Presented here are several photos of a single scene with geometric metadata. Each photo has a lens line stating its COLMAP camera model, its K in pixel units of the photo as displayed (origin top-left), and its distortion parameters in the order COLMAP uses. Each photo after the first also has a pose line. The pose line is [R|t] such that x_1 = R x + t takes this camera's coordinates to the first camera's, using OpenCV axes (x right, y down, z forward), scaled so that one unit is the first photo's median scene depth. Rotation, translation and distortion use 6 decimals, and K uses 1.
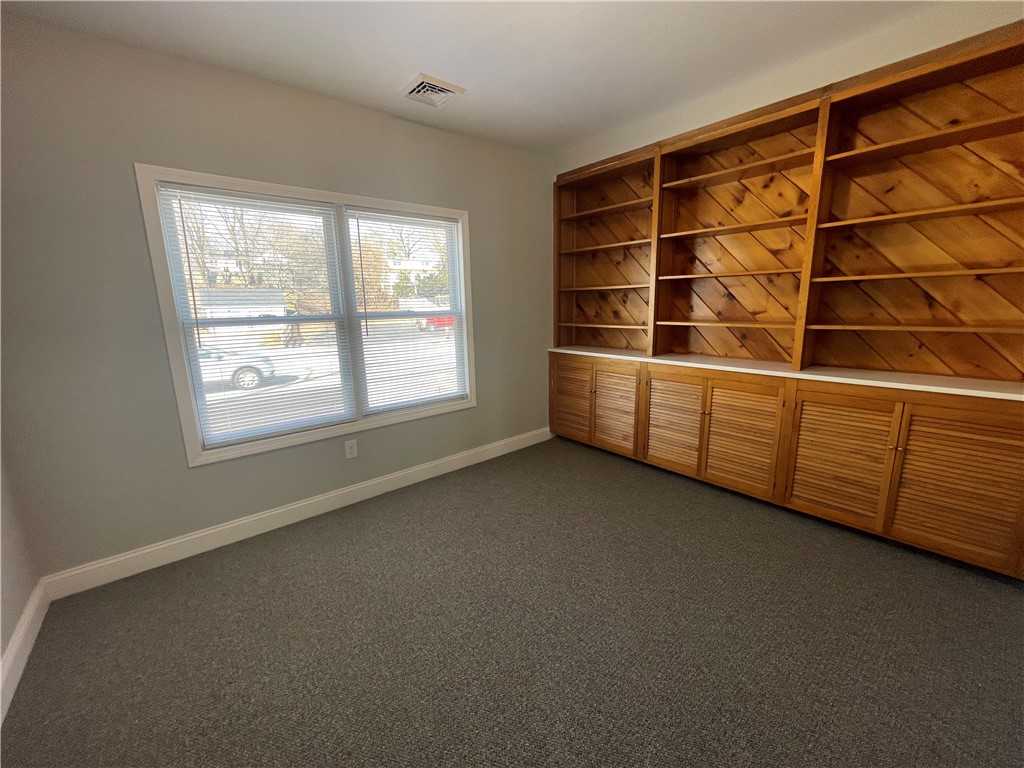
lens RADIAL K [[410.8, 0, 505.1], [0, 410.8, 385.1], [0, 0, 1]] dist [-0.004953, -0.000485]
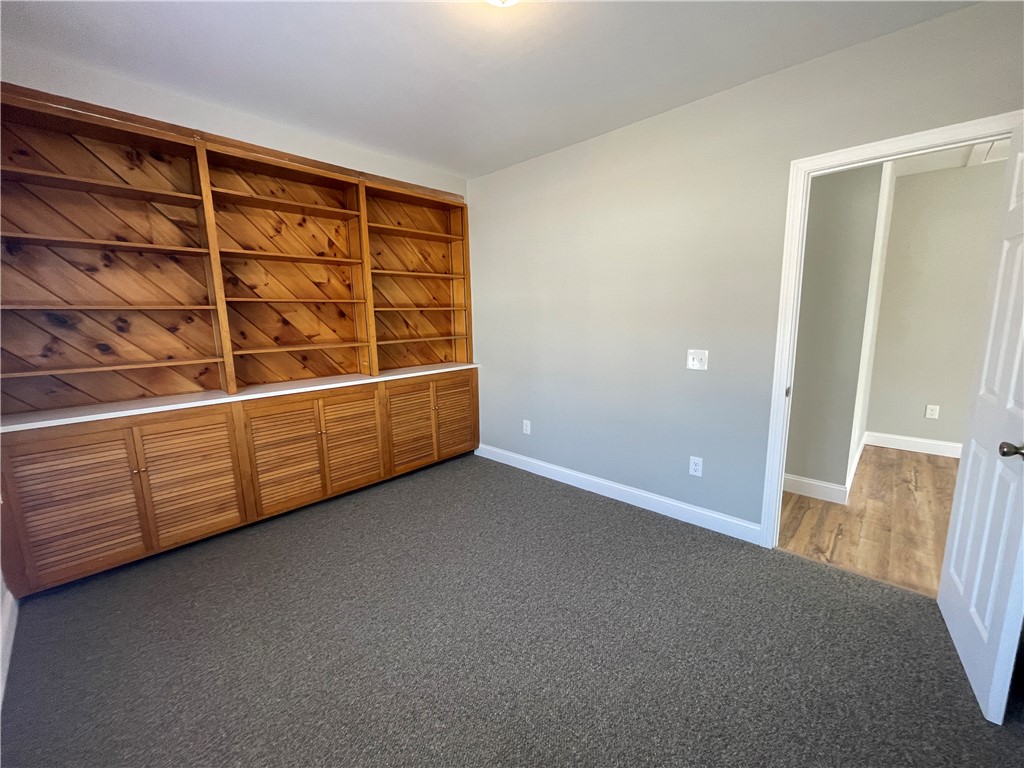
lens RADIAL K [[410.8, 0, 477.6], [0, 410.8, 382.6], [0, 0, 1]] dist [-0.004953, -0.000485]
pose [[-0.078922, -0.132776, 0.987999, -0.563677], [0.218463, 0.964695, 0.147095, -0.123856], [-0.972649, 0.227451, -0.047129, 0.661593]]
